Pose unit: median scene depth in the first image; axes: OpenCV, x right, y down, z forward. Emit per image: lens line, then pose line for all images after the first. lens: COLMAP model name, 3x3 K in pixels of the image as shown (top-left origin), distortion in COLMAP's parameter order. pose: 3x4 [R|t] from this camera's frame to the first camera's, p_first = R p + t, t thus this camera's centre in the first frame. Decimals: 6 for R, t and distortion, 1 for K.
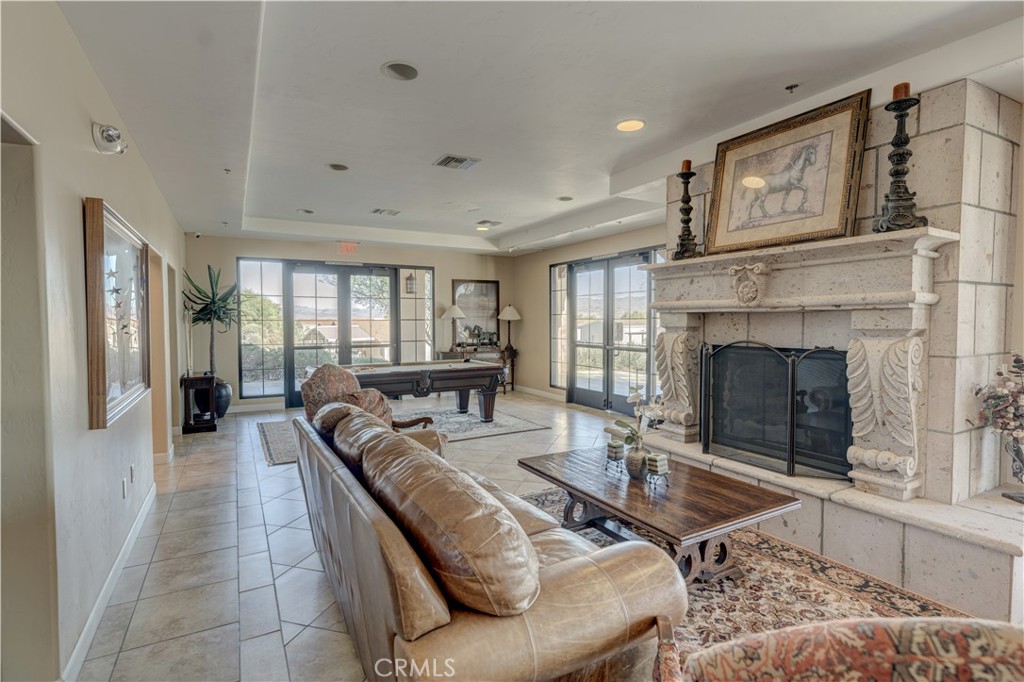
lens RADIAL K [[496.0, 0, 511.3], [0, 496.0, 337.4], [0, 0, 1]] dist [-0.001600, 0.000042]
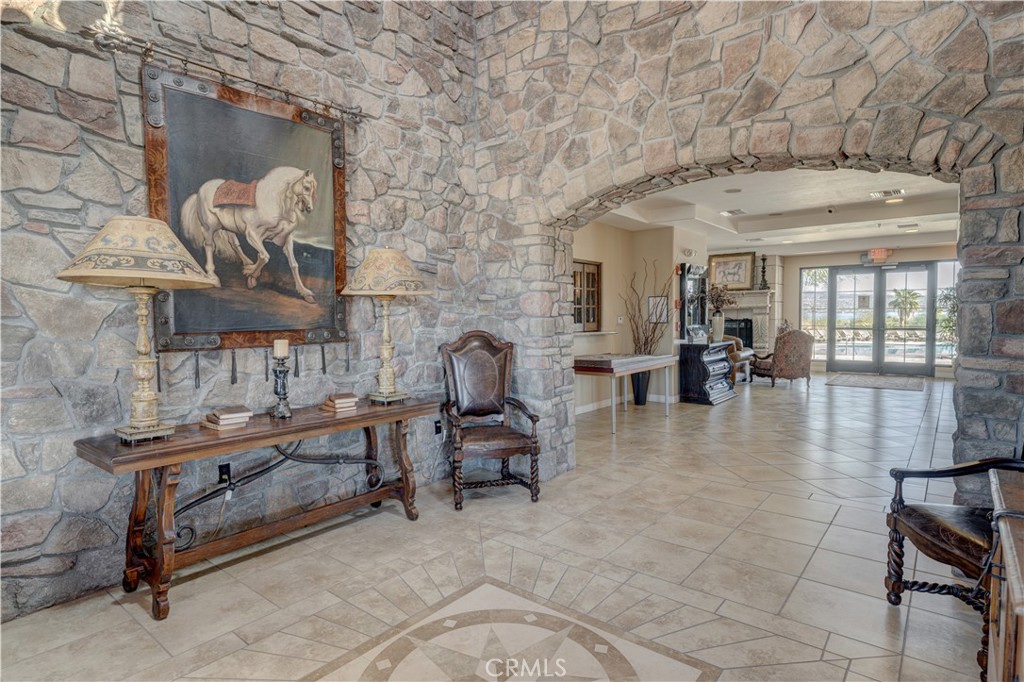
lens RADIAL K [[550.9, 0, 512.7], [0, 550.9, 343.6], [0, 0, 1]] dist [0.000522, 0.000006]
pose [[0.931070, -0.028599, 0.363718, -2.728424], [0.024486, 0.999573, 0.015915, 0.108668], [-0.364019, -0.005912, 0.931373, -2.414065]]
